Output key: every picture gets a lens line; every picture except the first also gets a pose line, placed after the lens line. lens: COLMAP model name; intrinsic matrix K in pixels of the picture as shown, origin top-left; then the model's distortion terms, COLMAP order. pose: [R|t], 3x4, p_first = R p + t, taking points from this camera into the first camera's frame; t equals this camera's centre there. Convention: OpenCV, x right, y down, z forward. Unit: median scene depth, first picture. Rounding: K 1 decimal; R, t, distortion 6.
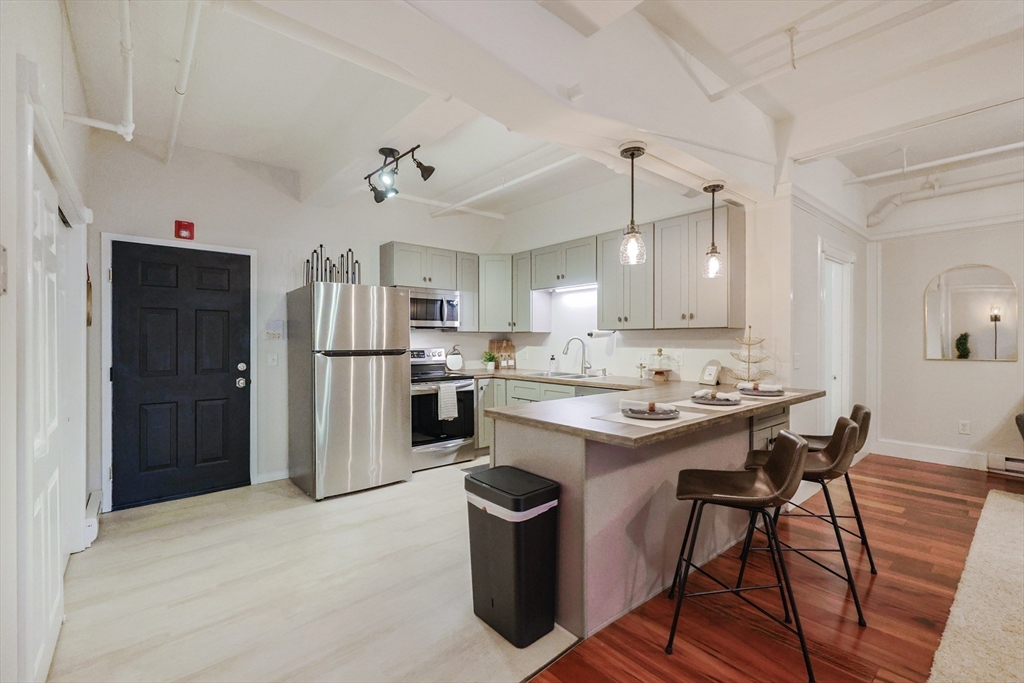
lens RADIAL K [[444.8, 0, 514.6], [0, 444.8, 338.3], [0, 0, 1]] dist [-0.002806, -0.000192]
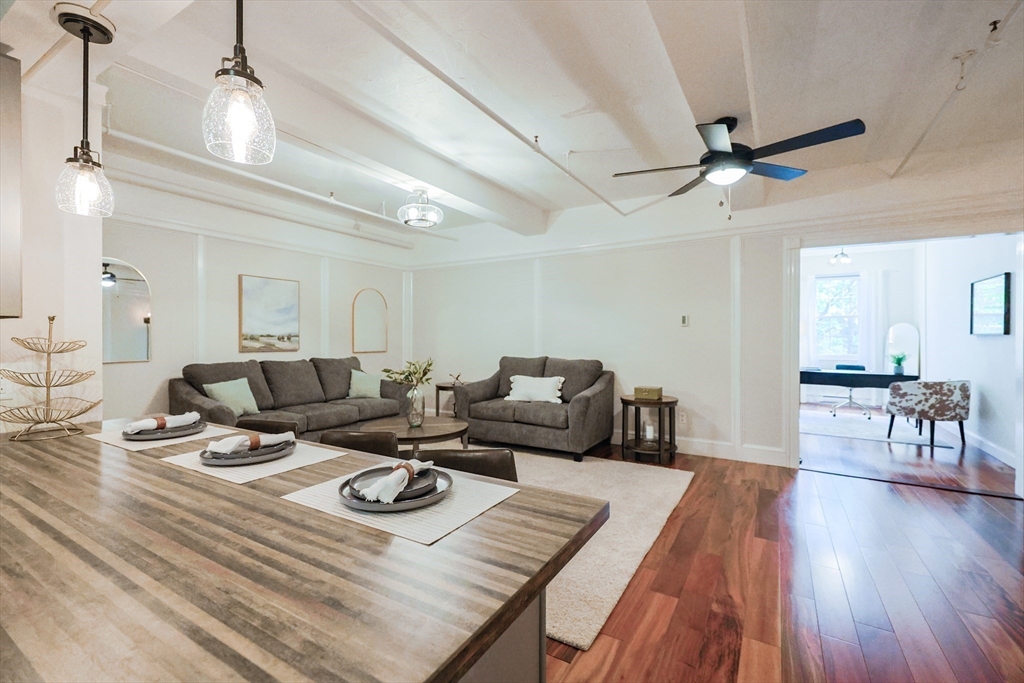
lens RADIAL K [[444.1, 0, 510.3], [0, 444.1, 341.4], [0, 0, 1]] dist [-0.002260, 0.000403]
pose [[-0.315321, -0.006906, 0.948960, -0.111335], [-0.000788, 0.999975, 0.007016, -0.002420], [-0.948985, 0.001464, -0.315318, 0.526748]]
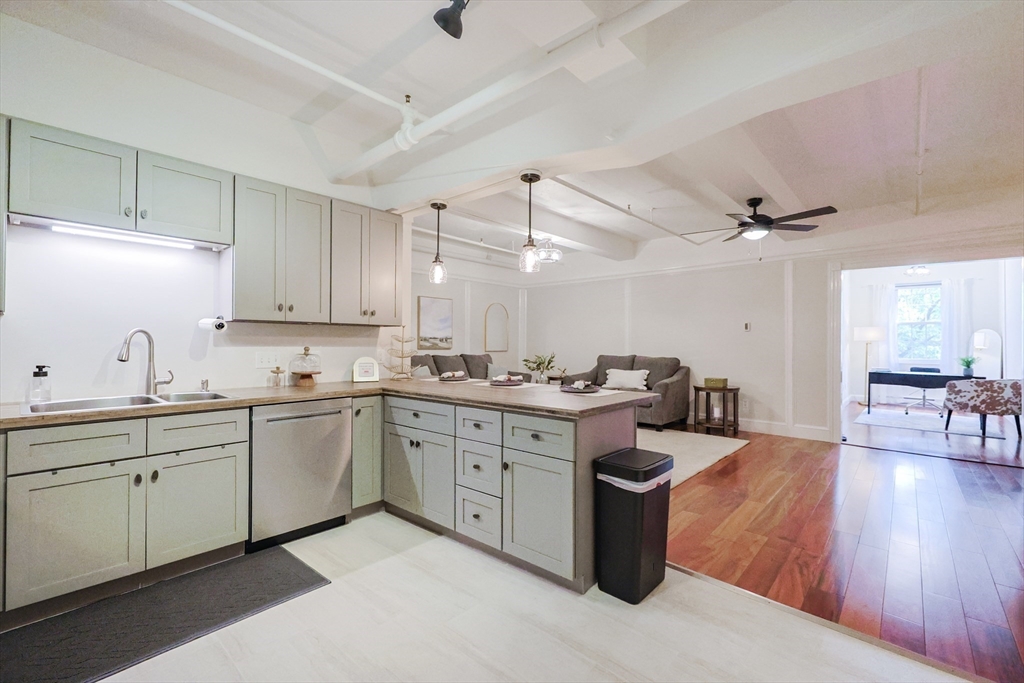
lens RADIAL K [[444.1, 0, 510.3], [0, 444.1, 341.4], [0, 0, 1]] dist [-0.002260, 0.000403]
pose [[-0.130620, 0.006147, 0.991413, -0.529719], [-0.007139, 0.999949, -0.007141, 0.015550], [-0.991407, -0.008011, -0.130569, 0.709815]]
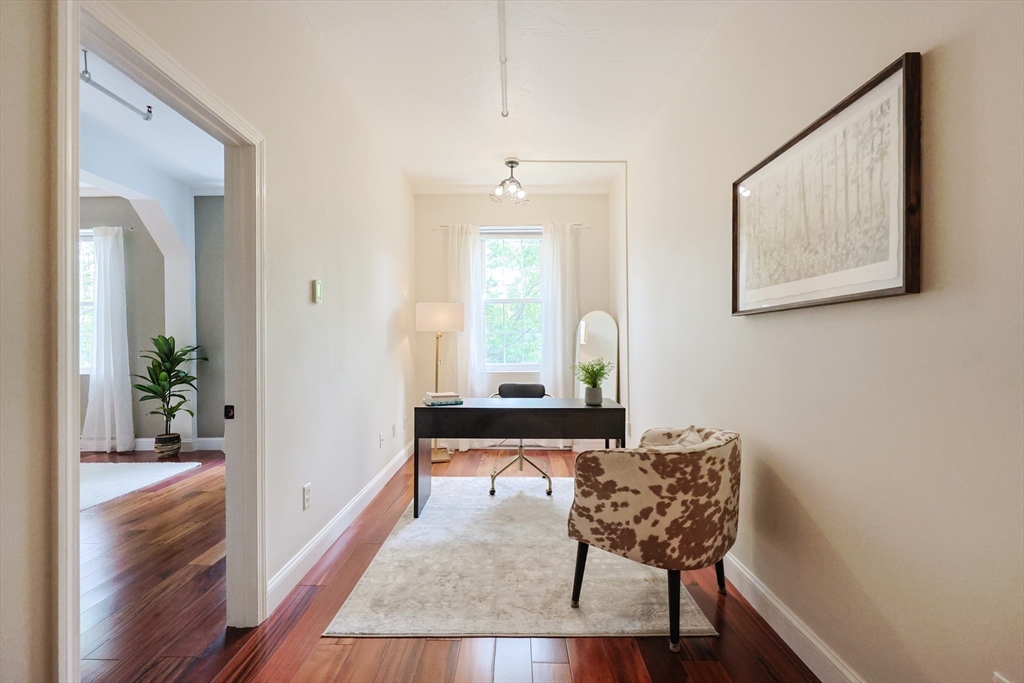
lens RADIAL K [[443.9, 0, 515.5], [0, 443.9, 344.6], [0, 0, 1]] dist [0.000282, 0.000196]
pose [[-0.766084, 0.003191, 0.642733, 0.561521], [0.003281, 0.999994, -0.001054, 0.020977], [-0.642732, 0.001301, -0.766090, -0.611683]]
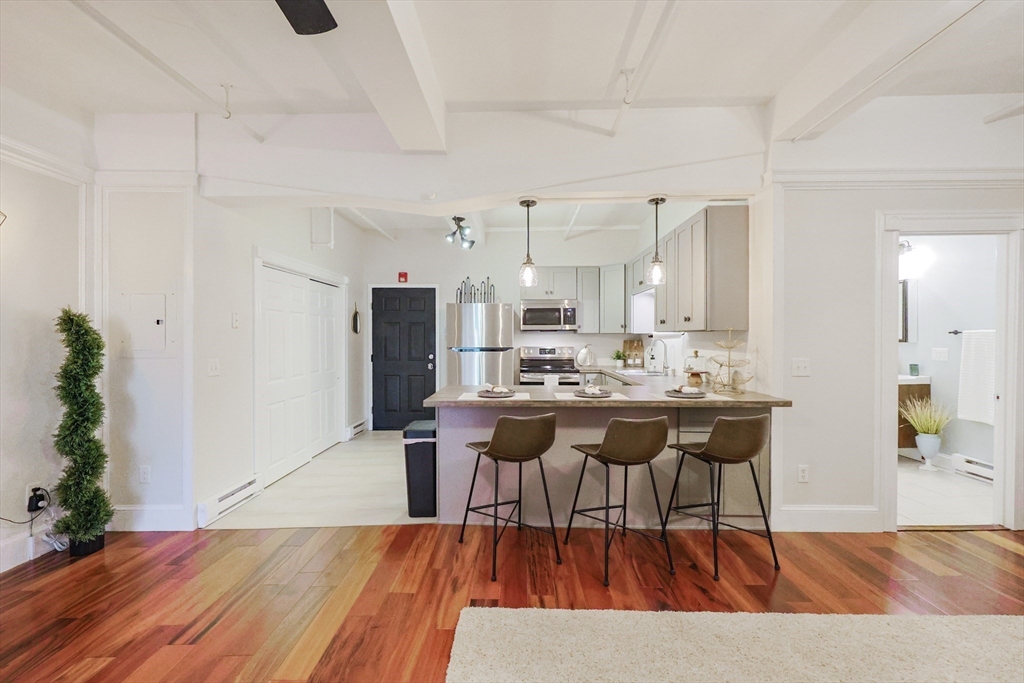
lens RADIAL K [[449.9, 0, 509.8], [0, 449.9, 326.4], [0, 0, 1]] dist [0.002934, 0.000289]
pose [[0.747151, -0.016526, -0.664449, 0.668514], [0.003061, 0.999766, -0.021424, -0.010119], [0.664647, 0.013973, 0.747027, -0.038409]]
